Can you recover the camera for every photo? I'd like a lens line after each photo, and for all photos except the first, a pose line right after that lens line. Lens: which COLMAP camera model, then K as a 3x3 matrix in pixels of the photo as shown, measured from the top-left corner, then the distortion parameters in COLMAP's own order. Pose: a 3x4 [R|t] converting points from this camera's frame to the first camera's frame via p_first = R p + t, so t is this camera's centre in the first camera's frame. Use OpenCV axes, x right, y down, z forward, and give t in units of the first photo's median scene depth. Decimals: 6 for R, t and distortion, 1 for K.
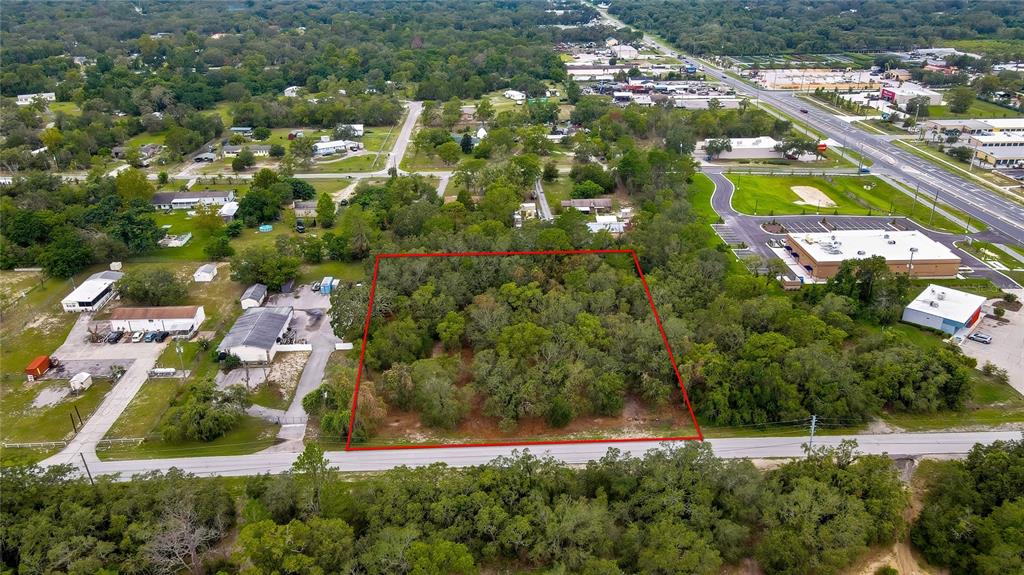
lens RADIAL K [[753.8, 0, 513.9], [0, 753.8, 287.6], [0, 0, 1]] dist [0.012204, 0.011049]
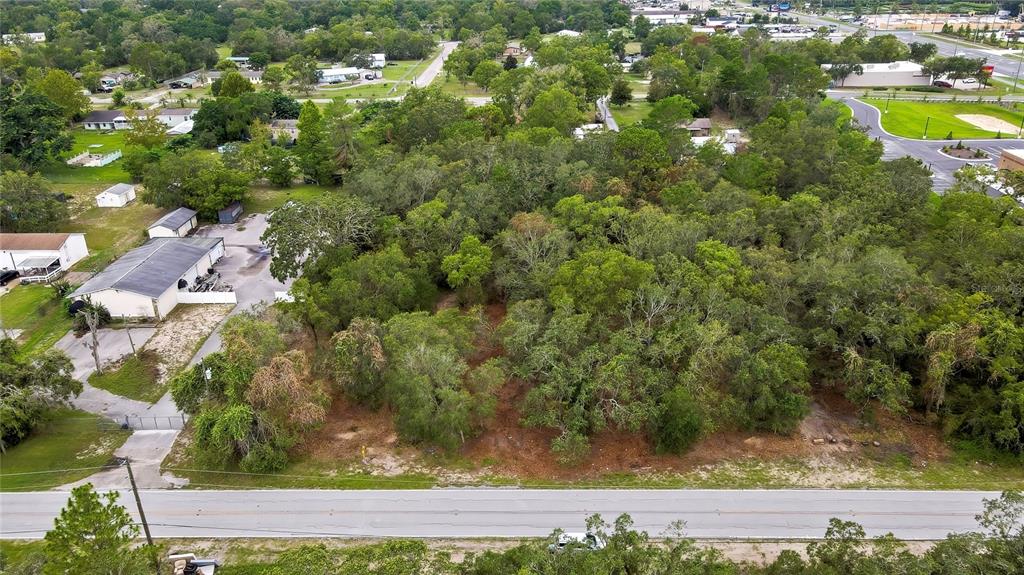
lens RADIAL K [[753.8, 0, 513.9], [0, 753.8, 287.6], [0, 0, 1]] dist [0.012204, 0.011049]
pose [[0.997958, 0.019098, -0.060950, -0.014313], [-0.018957, 0.999816, 0.002906, 0.067688], [0.060994, -0.001745, 0.998137, 0.435257]]
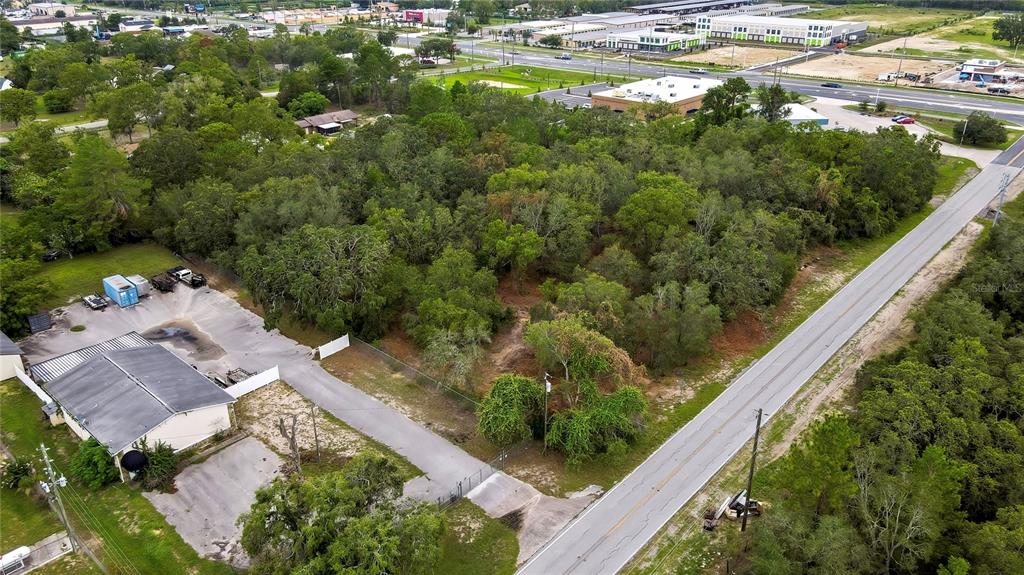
lens RADIAL K [[753.8, 0, 513.9], [0, 753.8, 287.6], [0, 0, 1]] dist [0.012204, 0.011049]
pose [[0.690416, -0.298266, 0.659063, -0.483303], [0.295303, 0.947885, 0.119625, 0.014510], [-0.660396, 0.112032, 0.742514, 0.551262]]
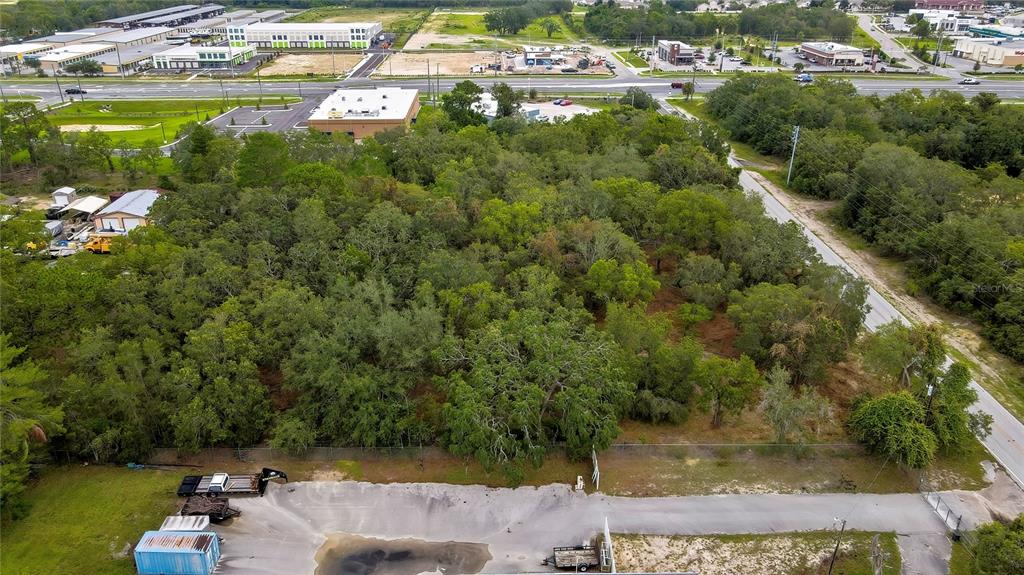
lens RADIAL K [[753.8, 0, 513.9], [0, 753.8, 287.6], [0, 0, 1]] dist [0.012204, 0.011049]
pose [[0.008247, -0.408285, 0.912817, -0.567252], [0.412819, 0.832818, 0.368773, -0.169649], [-0.910776, 0.373787, 0.175416, 0.966111]]
